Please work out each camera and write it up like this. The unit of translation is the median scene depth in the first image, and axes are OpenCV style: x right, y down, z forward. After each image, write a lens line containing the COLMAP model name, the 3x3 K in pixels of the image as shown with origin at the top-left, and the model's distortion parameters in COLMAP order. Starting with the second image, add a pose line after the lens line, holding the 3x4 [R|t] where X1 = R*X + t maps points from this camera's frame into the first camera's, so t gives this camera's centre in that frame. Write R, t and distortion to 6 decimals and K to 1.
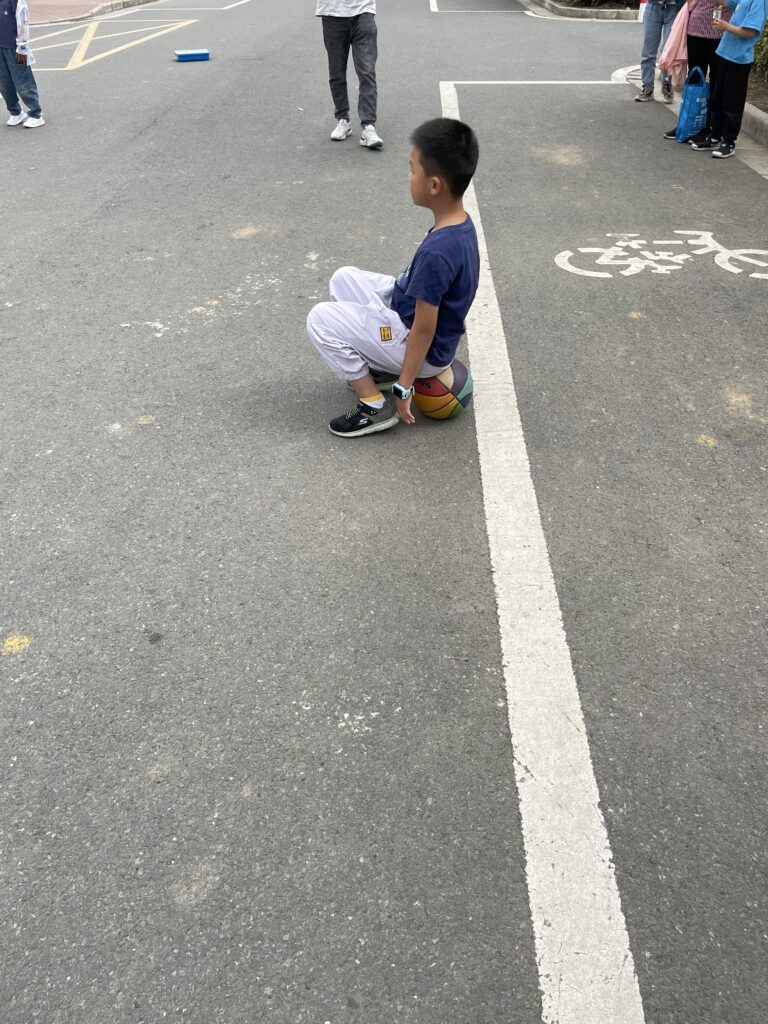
lens RADIAL K [[776.0, 0, 386.9], [0, 776.0, 513.5], [0, 0, 1]] dist [0.060644, -0.062849]
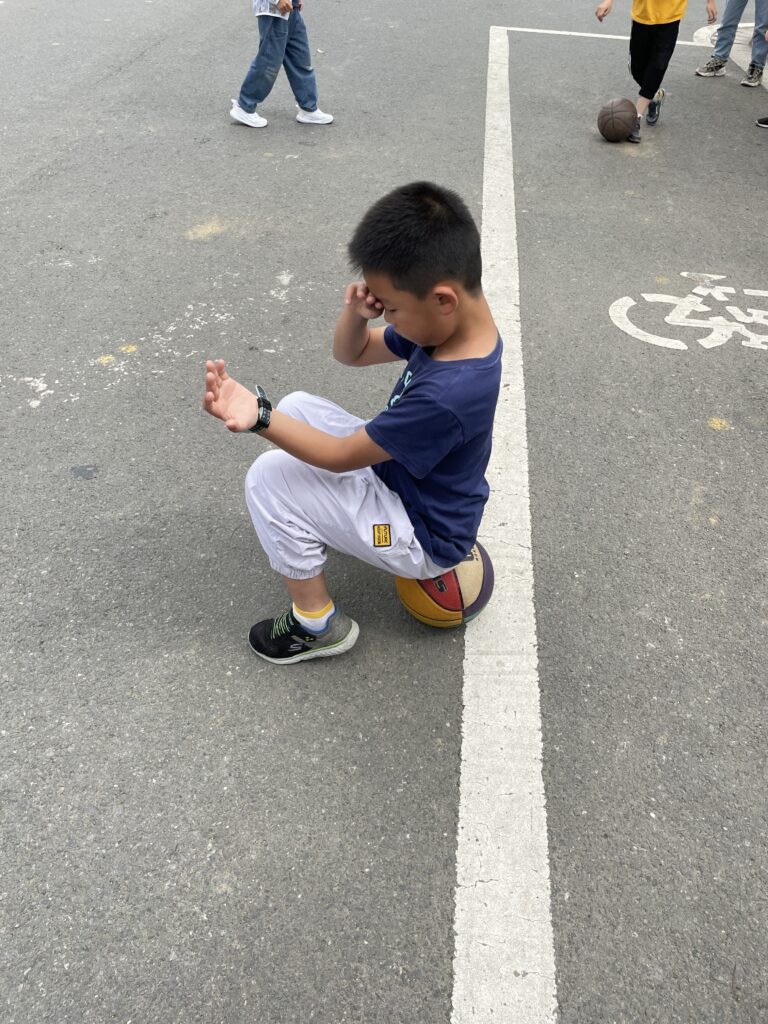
lens RADIAL K [[776.0, 0, 381.1], [0, 776.0, 512.4], [0, 0, 1]] dist [0.060644, -0.062849]
pose [[0.995749, 0.089203, -0.022969, 0.037951], [-0.087370, 0.993628, 0.071199, -0.187607], [0.029174, -0.068889, 0.997198, 0.271424]]
